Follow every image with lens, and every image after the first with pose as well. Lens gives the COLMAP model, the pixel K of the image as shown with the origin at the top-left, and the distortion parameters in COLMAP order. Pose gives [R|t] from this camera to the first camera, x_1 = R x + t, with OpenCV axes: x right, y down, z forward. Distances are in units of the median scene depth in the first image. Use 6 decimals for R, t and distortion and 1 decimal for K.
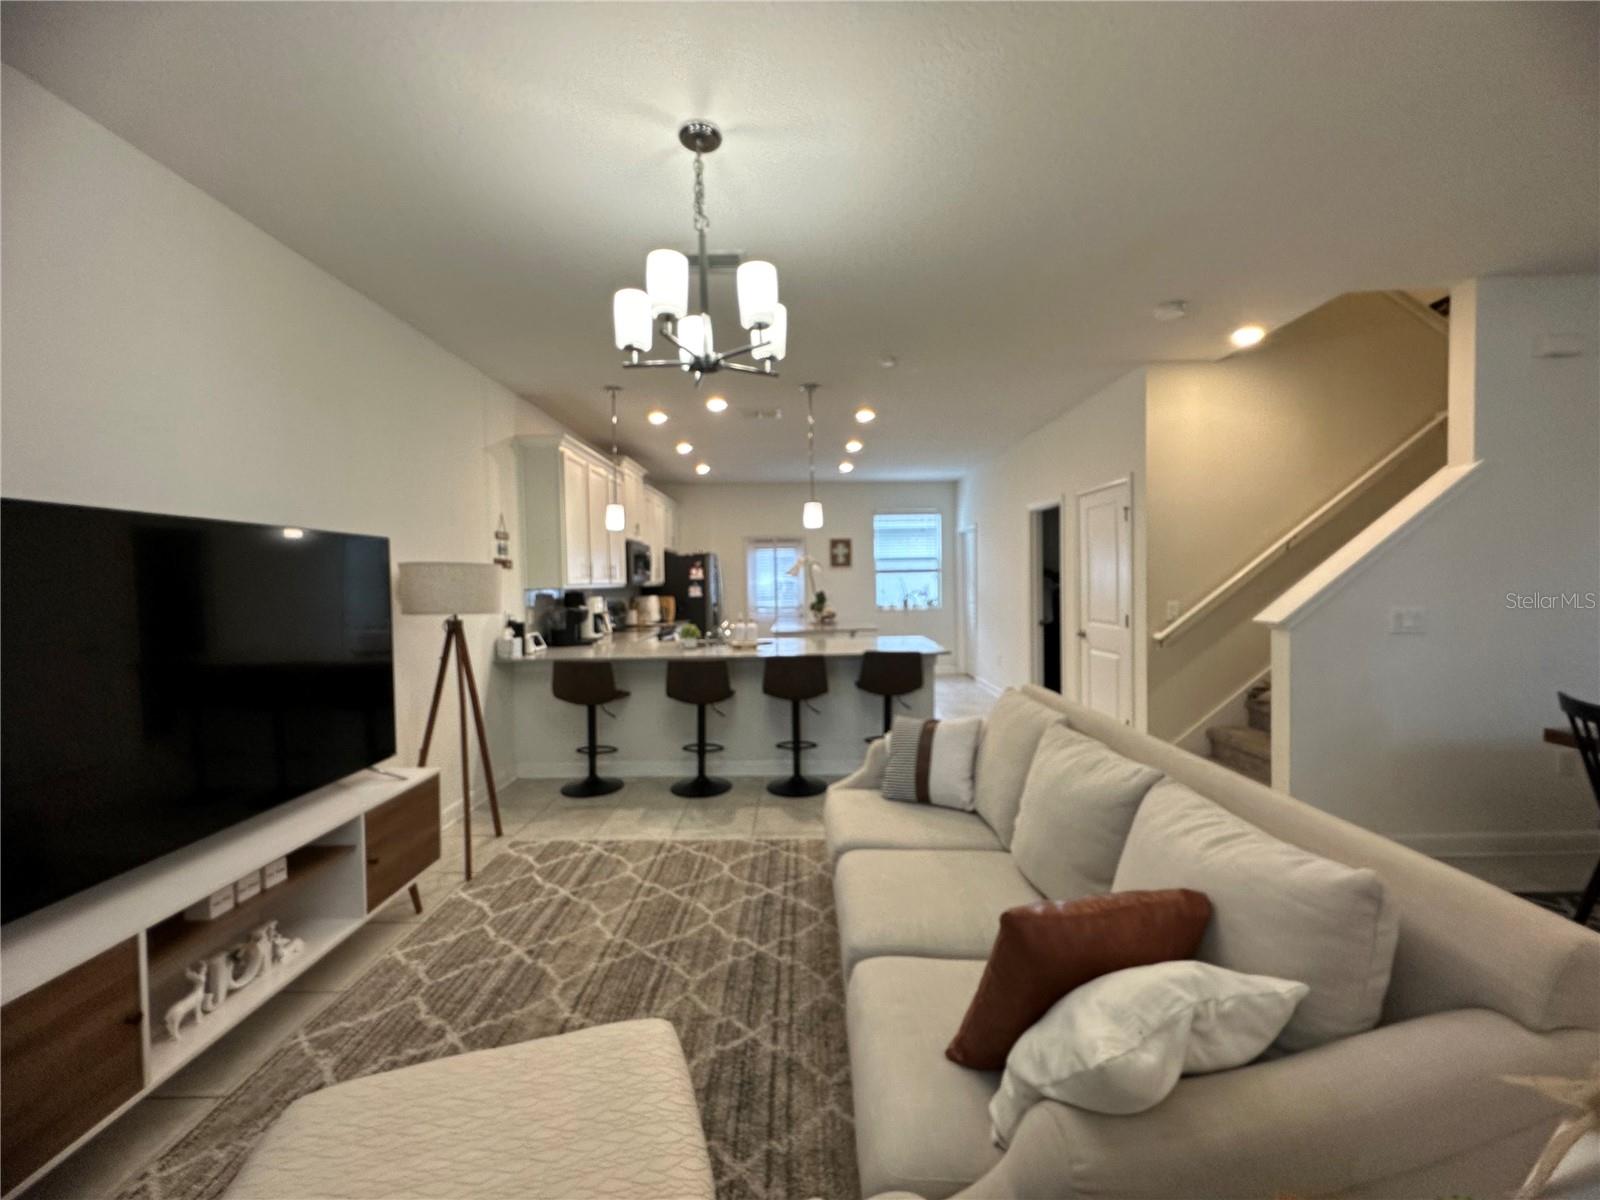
lens RADIAL K [[629.0, 0, 799.6], [0, 629.0, 597.2], [0, 0, 1]] dist [0.004957, -0.001552]
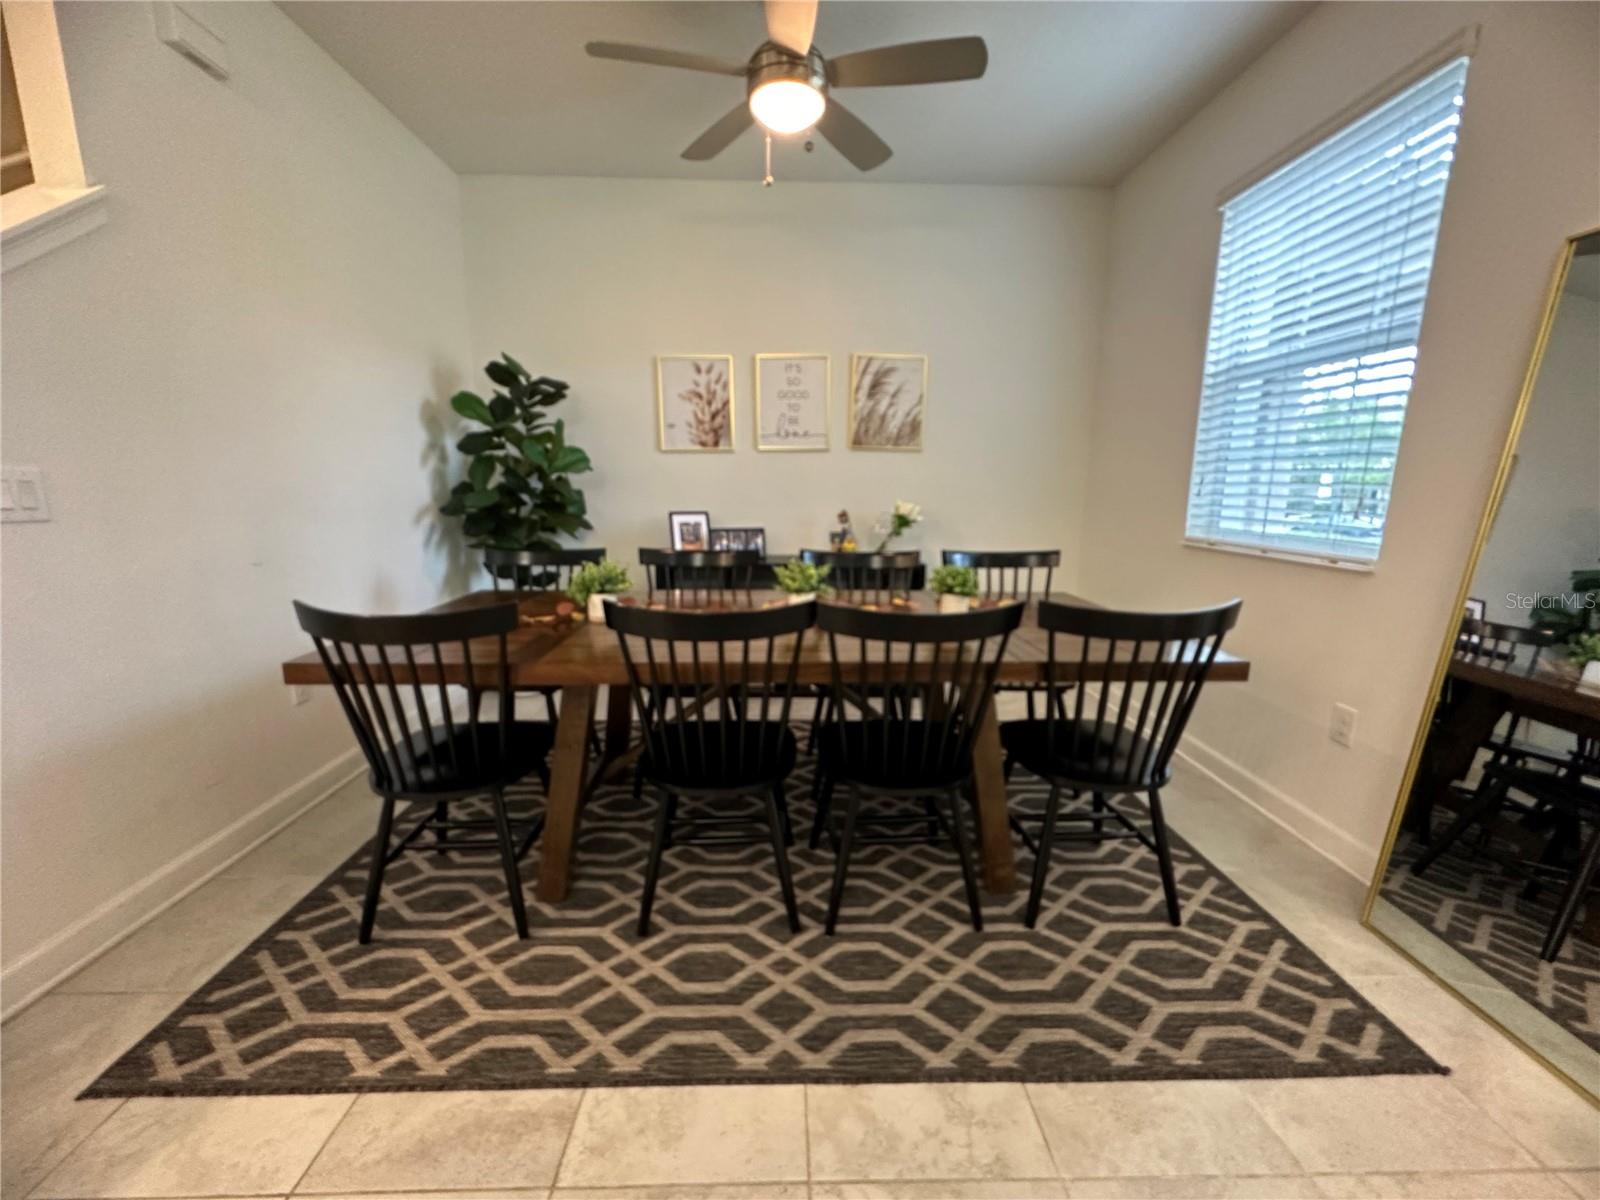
lens RADIAL K [[629.0, 0, 800.6], [0, 629.0, 599.8], [0, 0, 1]] dist [0.004957, -0.001552]
pose [[-0.023996, -0.164406, 0.986101, 0.232935], [0.018960, 0.986133, 0.164872, 0.022571], [-0.999532, 0.022653, -0.020546, 0.206518]]
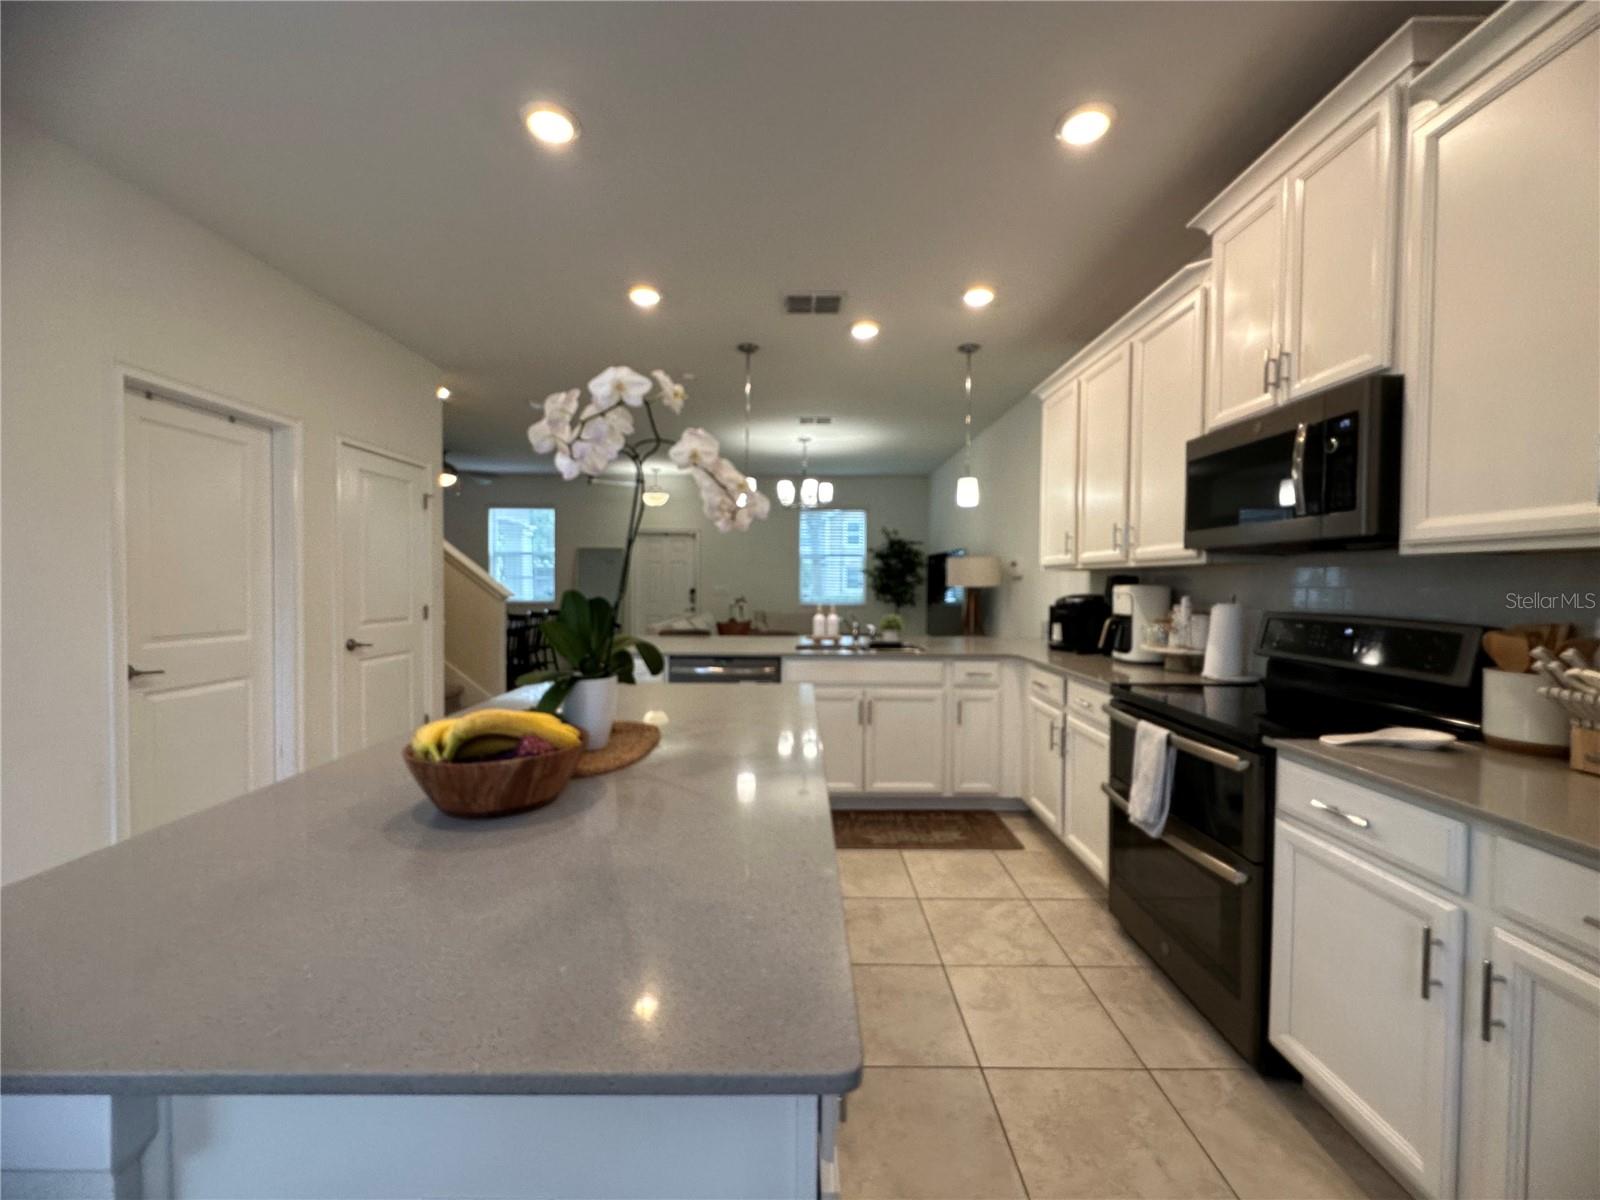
lens RADIAL K [[629.0, 0, 798.9], [0, 629.0, 596.9], [0, 0, 1]] dist [0.004957, -0.001552]
pose [[-0.999895, 0.014347, -0.001972, -0.035472], [0.014227, 0.998591, 0.051120, -0.019756], [0.002702, 0.051087, -0.998691, 1.367066]]
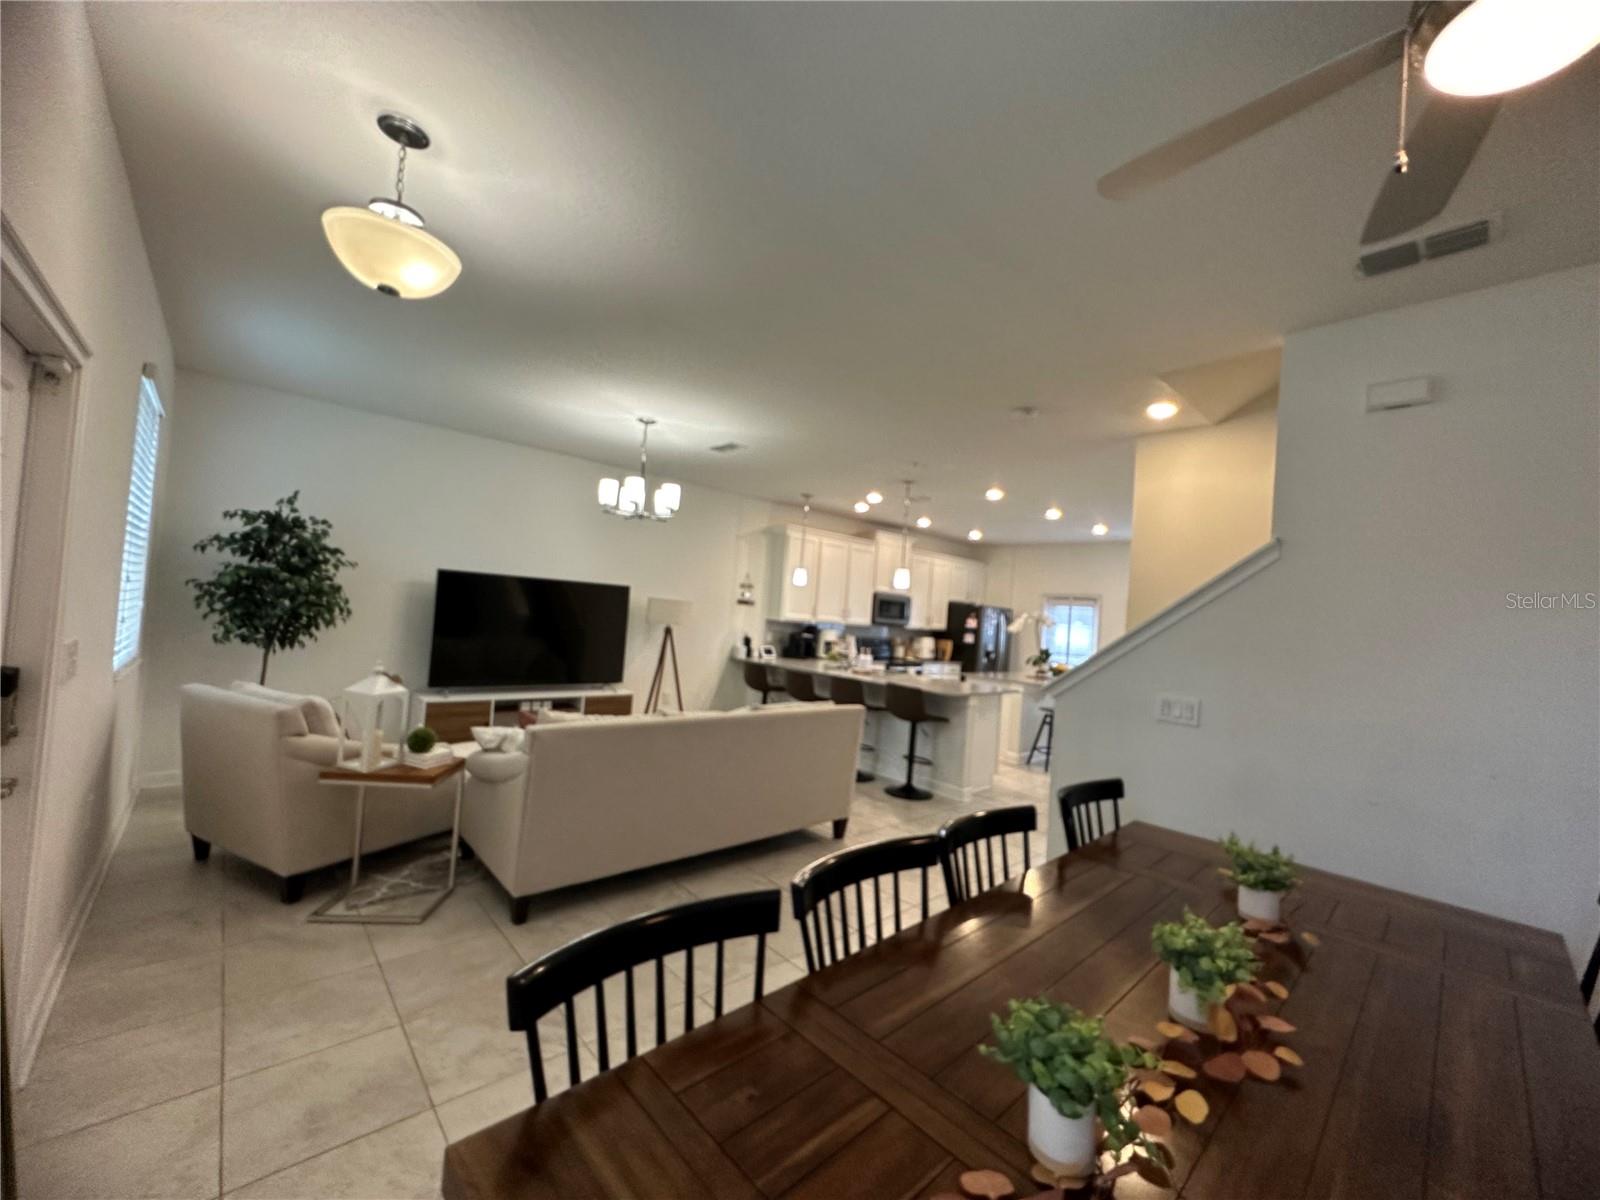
lens RADIAL K [[629.0, 0, 797.9], [0, 629.0, 599.8], [0, 0, 1]] dist [0.004957, -0.001552]
pose [[0.668793, 0.049637, -0.741789, 0.616314], [-0.103194, 0.994308, -0.026505, -0.020656], [0.736252, 0.094275, 0.670109, -0.027226]]
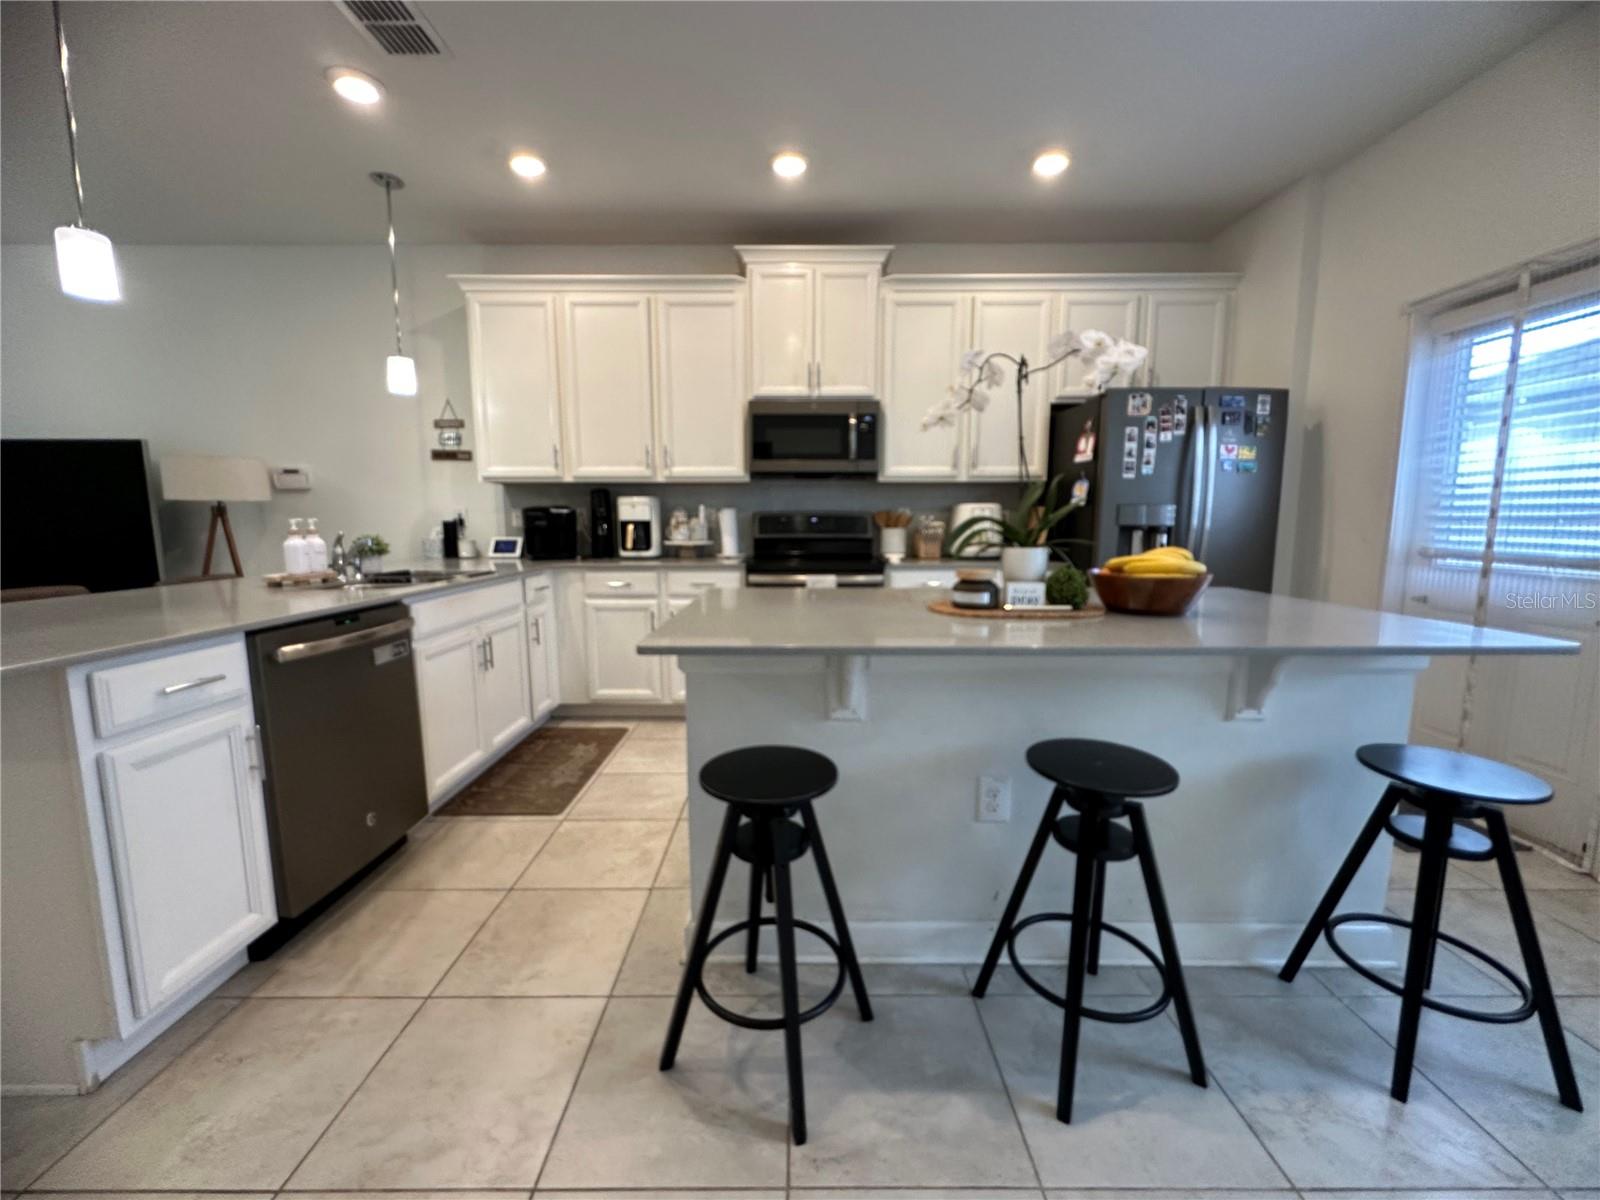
lens RADIAL K [[629.0, 0, 799.1], [0, 629.0, 596.8], [0, 0, 1]] dist [0.004957, -0.001552]
pose [[0.003991, 0.142895, -0.989730, 0.317952], [-0.024573, 0.989453, 0.142756, 0.004386], [0.999690, 0.023751, 0.007460, 1.039946]]
